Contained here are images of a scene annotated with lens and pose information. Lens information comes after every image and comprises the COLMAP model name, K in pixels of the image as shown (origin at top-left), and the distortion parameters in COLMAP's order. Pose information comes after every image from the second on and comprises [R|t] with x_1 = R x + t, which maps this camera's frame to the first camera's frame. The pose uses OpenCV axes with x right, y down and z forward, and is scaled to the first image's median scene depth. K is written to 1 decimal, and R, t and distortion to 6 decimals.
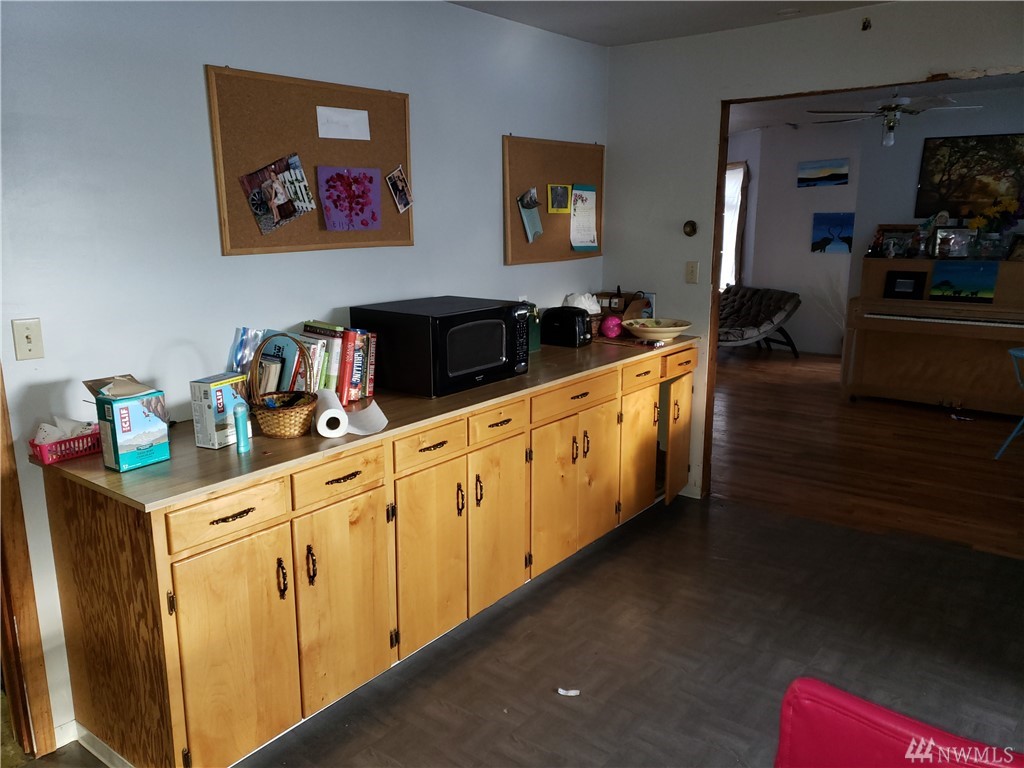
lens RADIAL K [[801.4, 0, 504.6], [0, 801.4, 386.2], [0, 0, 1]] dist [0.056011, -0.023264]
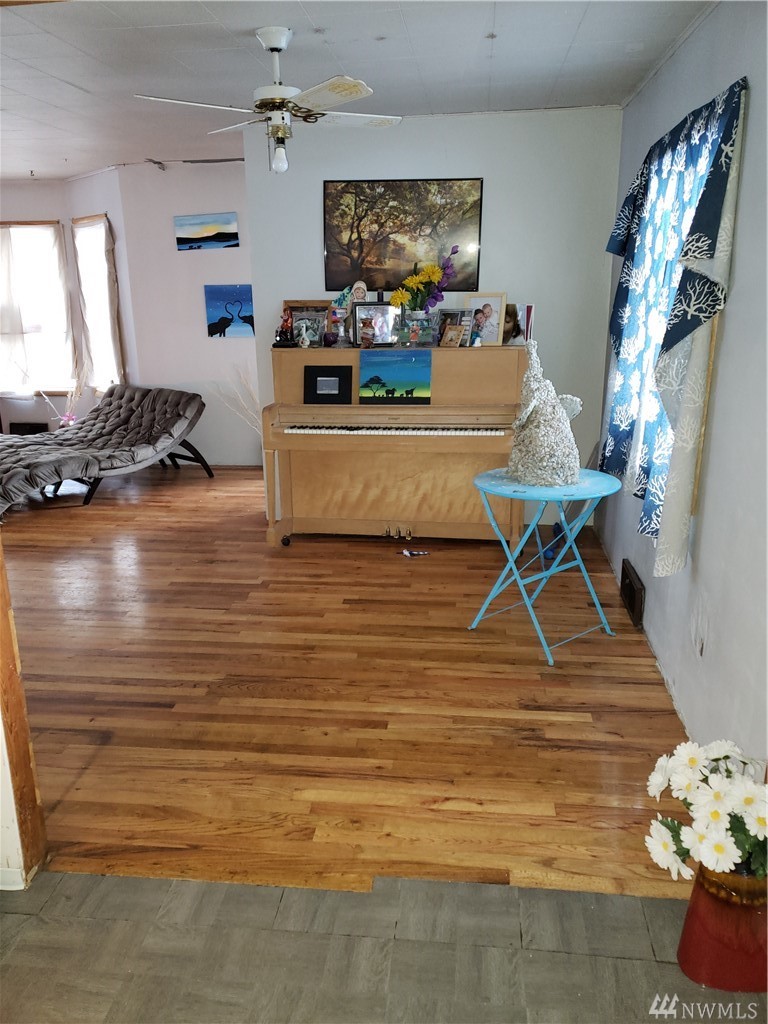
lens RADIAL K [[801.4, 0, 388.1], [0, 801.4, 517.8], [0, 0, 1]] dist [0.056011, -0.023264]
pose [[0.851761, -0.154713, 0.500567, 0.155805], [0.121059, 0.987669, 0.099271, -0.070036], [-0.509753, -0.023957, 0.859987, 0.340983]]
